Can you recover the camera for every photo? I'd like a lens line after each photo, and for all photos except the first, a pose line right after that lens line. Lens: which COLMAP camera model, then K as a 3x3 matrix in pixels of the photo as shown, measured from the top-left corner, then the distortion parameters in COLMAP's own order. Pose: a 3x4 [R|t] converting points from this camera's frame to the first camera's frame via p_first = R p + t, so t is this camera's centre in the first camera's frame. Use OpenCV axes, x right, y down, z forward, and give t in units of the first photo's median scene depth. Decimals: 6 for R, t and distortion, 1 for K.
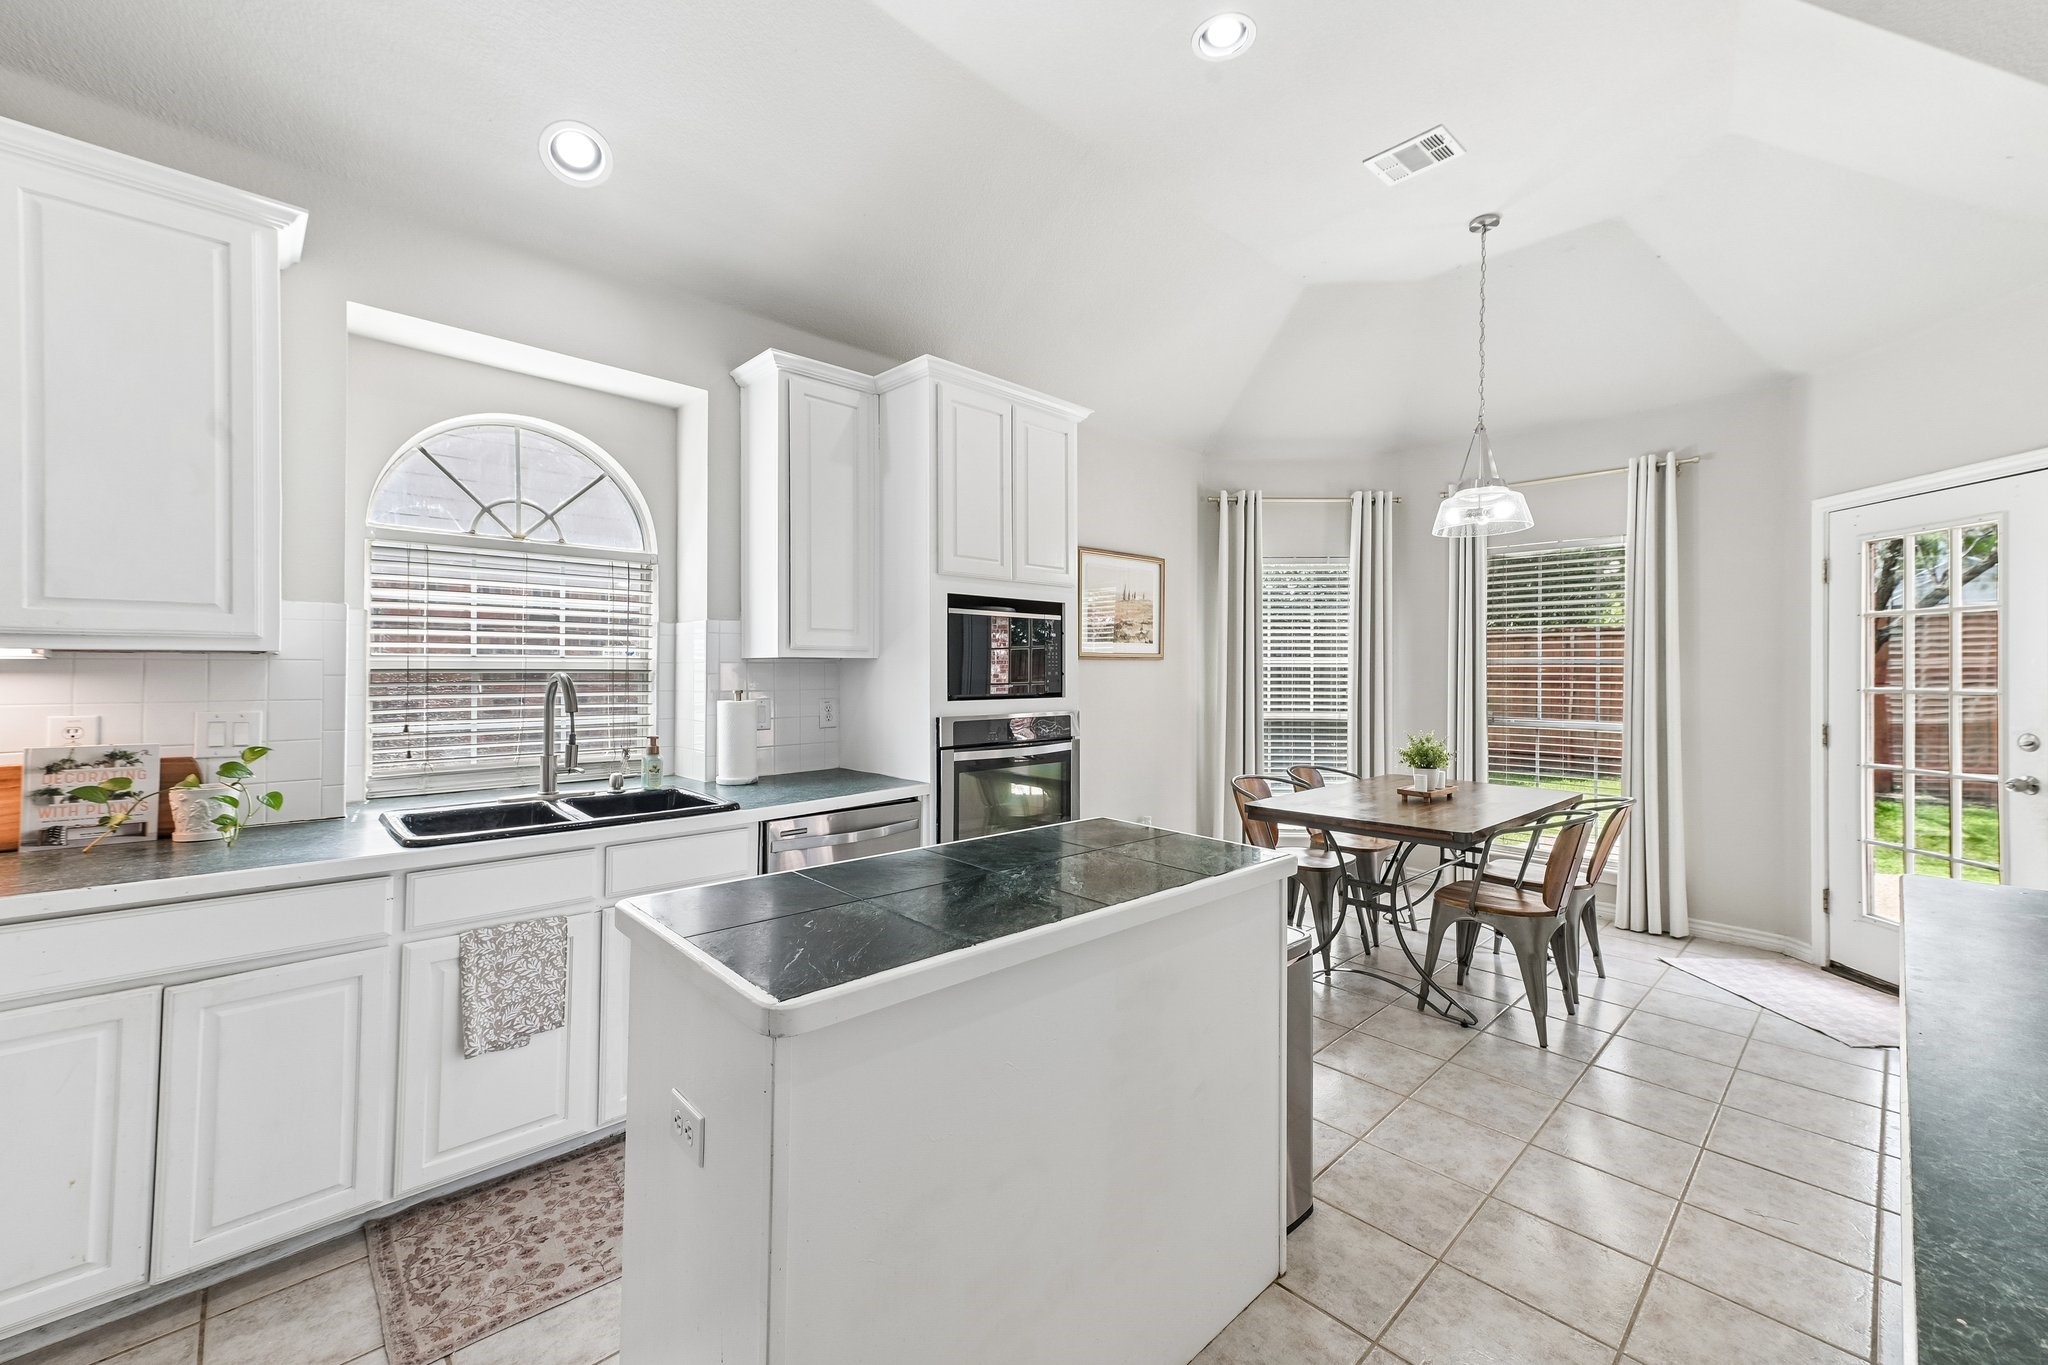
lens RADIAL K [[818.1, 0, 1025.7], [0, 818.1, 667.9], [0, 0, 1]] dist [0.011600, 0.000182]
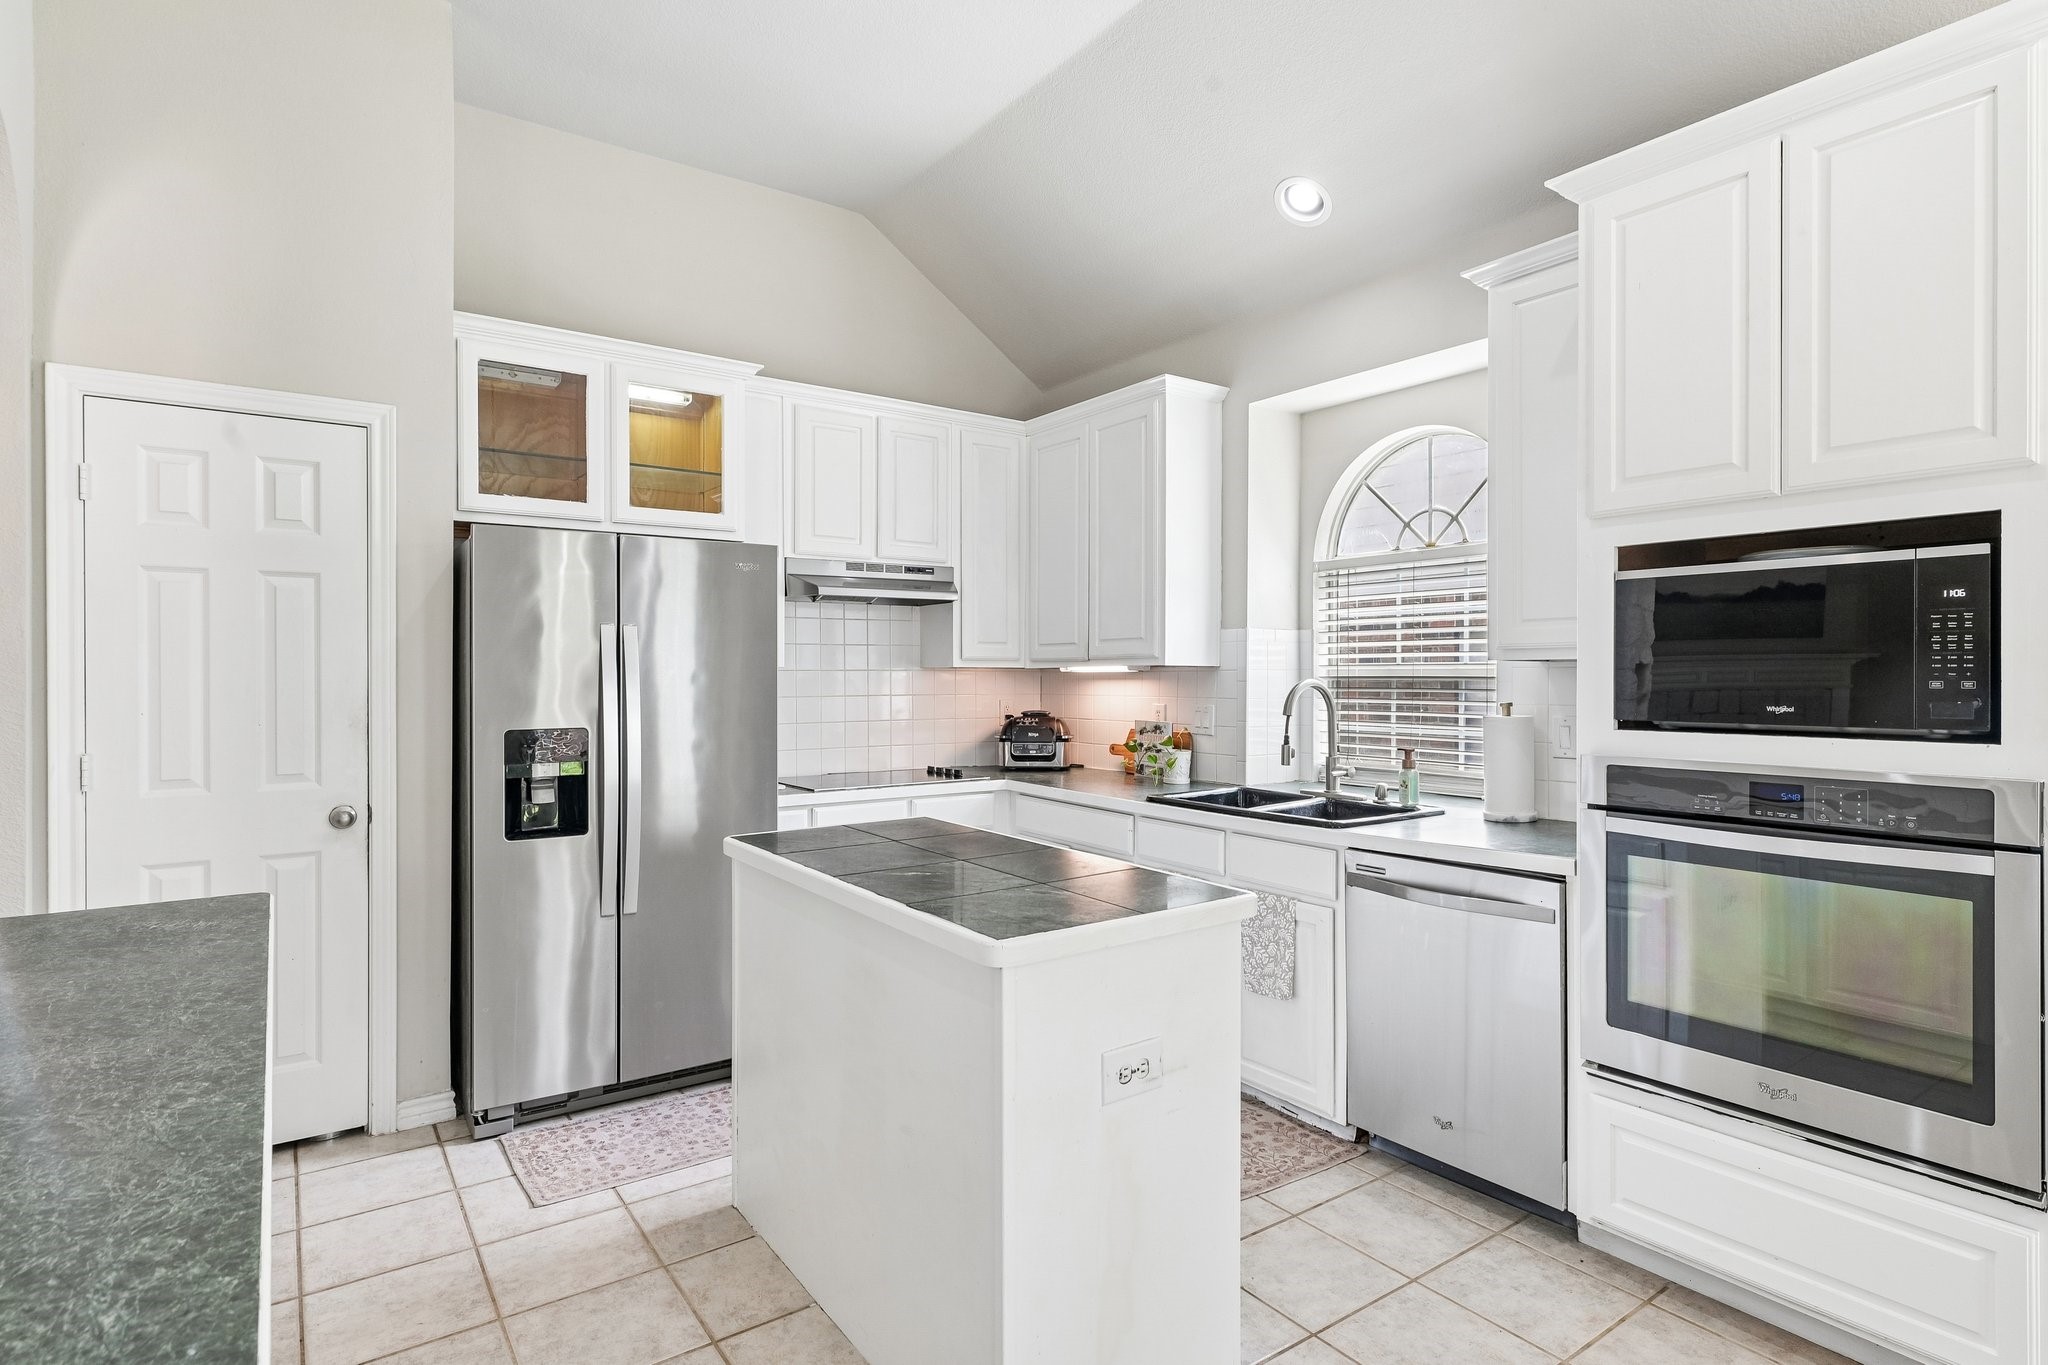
lens RADIAL K [[1050.8, 0, 1024.0], [0, 1050.8, 682.5], [0, 0, 1]] dist [0.000431, -0.000100]
pose [[-0.146255, 0.004548, -0.989236, 0.743527], [0.003959, 0.999984, 0.004012, 0.001855], [0.989239, -0.003330, -0.146271, 0.710018]]
